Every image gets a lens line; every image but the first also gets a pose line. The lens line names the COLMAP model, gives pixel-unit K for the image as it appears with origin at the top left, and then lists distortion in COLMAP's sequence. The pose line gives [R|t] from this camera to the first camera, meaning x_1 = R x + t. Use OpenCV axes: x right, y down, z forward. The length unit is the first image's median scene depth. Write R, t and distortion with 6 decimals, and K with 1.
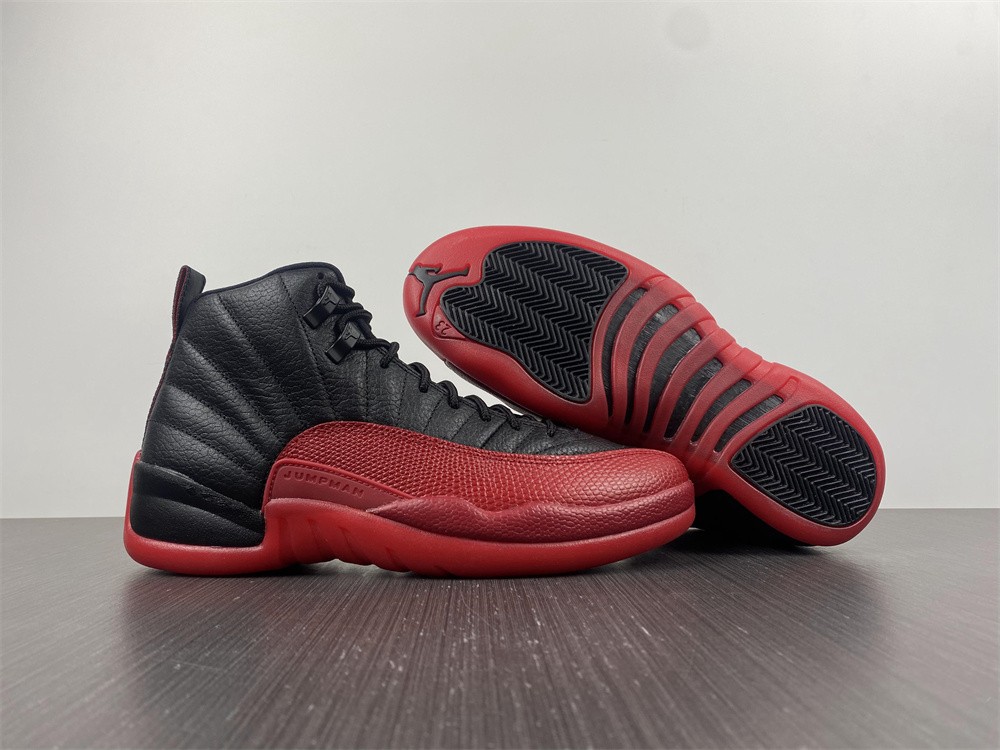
lens RADIAL K [[766.8, 0, 500.0], [0, 766.8, 375.0], [0, 0, 1]] dist [0.008163, -0.001195]
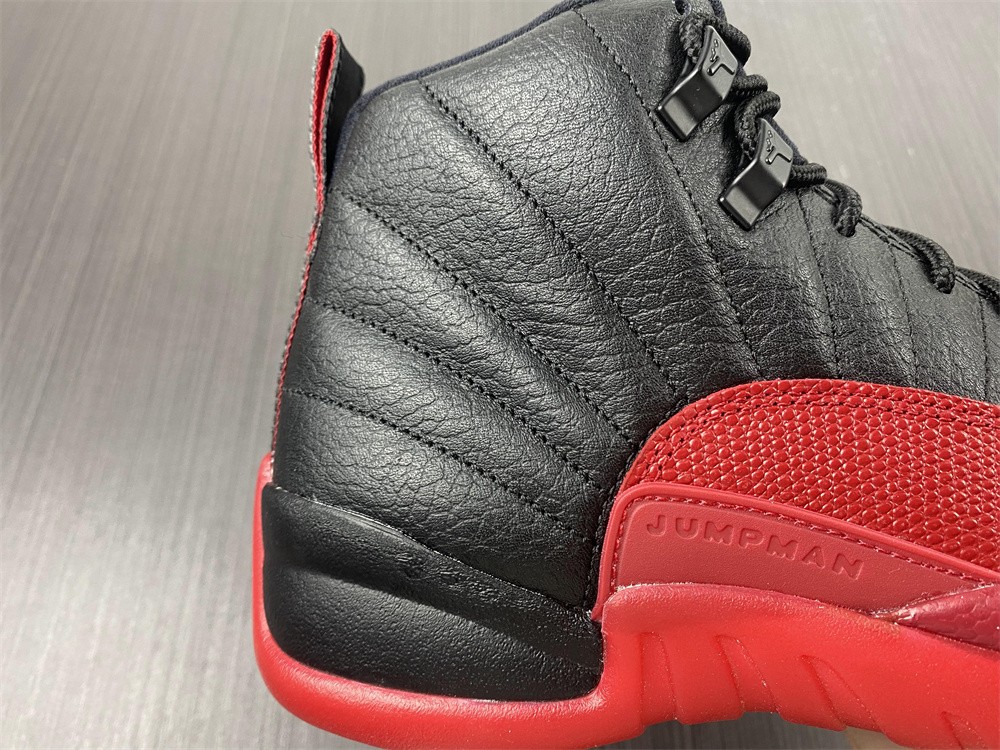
lens RADIAL K [[881.4, 0, 499.6], [0, 881.4, 394.3], [0, 0, 1]] dist [0.012017, 0.001042]
pose [[0.991444, -0.042091, -0.123558, -0.289410], [0.057221, 0.990931, 0.121576, 0.005829], [0.117320, -0.127606, 0.984862, 0.546392]]
